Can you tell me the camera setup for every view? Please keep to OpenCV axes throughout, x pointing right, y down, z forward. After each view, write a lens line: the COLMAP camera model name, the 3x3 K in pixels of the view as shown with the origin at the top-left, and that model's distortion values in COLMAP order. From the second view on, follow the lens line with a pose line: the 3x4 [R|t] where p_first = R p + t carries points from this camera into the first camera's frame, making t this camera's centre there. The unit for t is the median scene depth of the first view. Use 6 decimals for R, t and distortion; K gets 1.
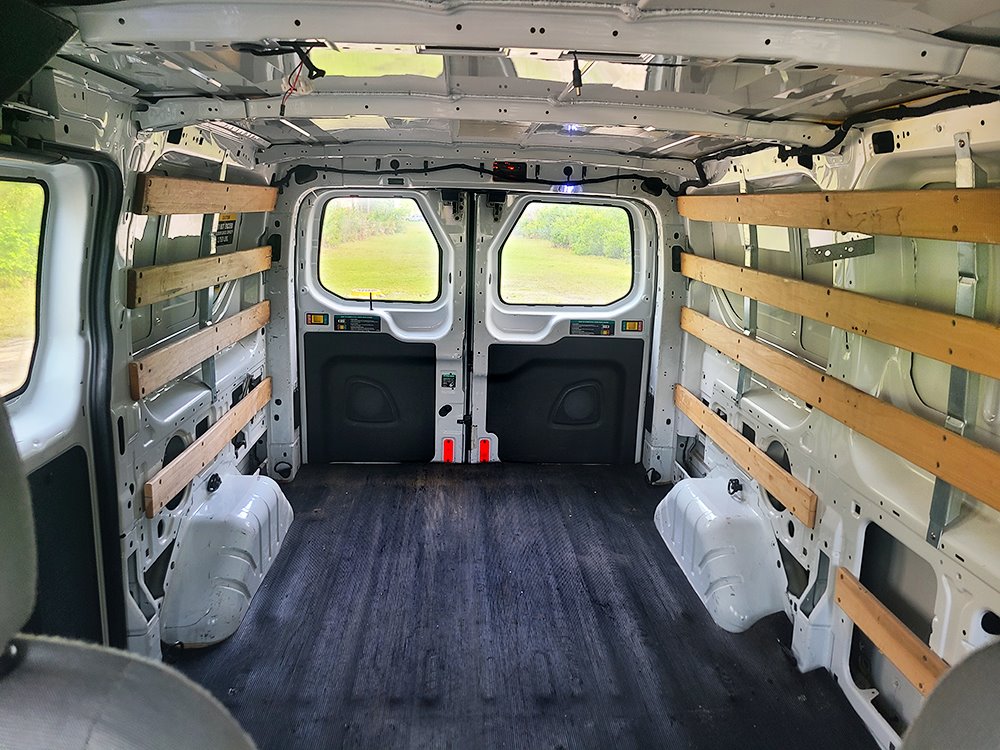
lens RADIAL K [[747.8, 0, 503.7], [0, 747.8, 363.7], [0, 0, 1]] dist [0.059548, -0.048534]
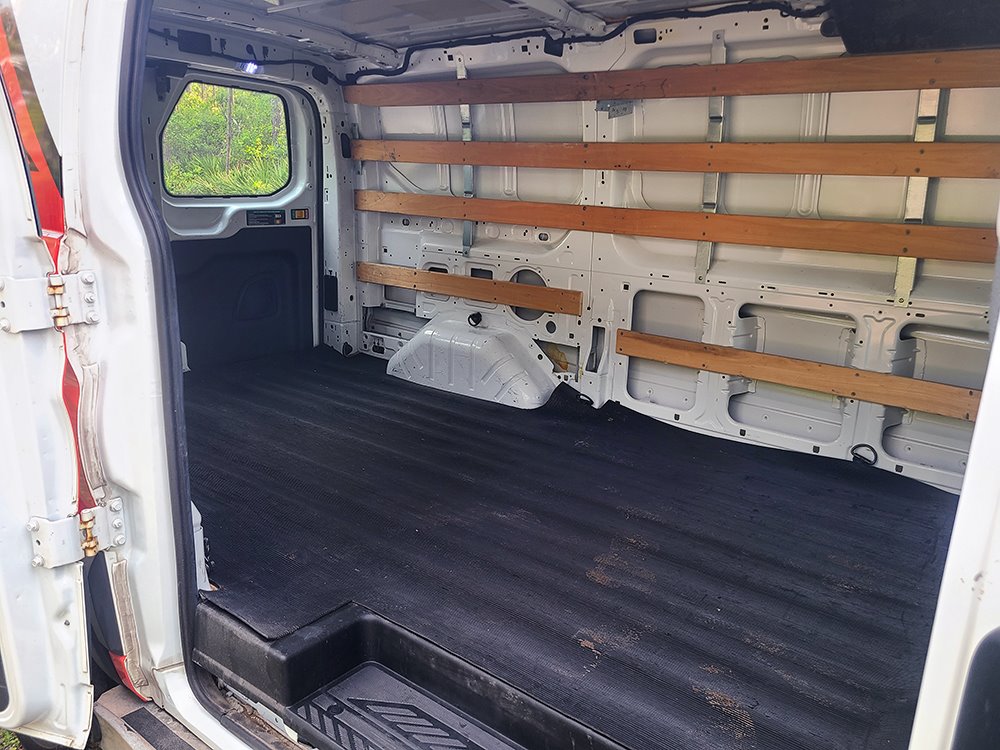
lens RADIAL K [[747.8, 0, 495.5], [0, 747.8, 365.9], [0, 0, 1]] dist [0.059548, -0.048534]
pose [[0.641066, -0.195894, 0.742064, -0.523617], [0.146773, 0.980324, 0.131995, 0.065212], [-0.753321, 0.024298, 0.657205, 0.119476]]
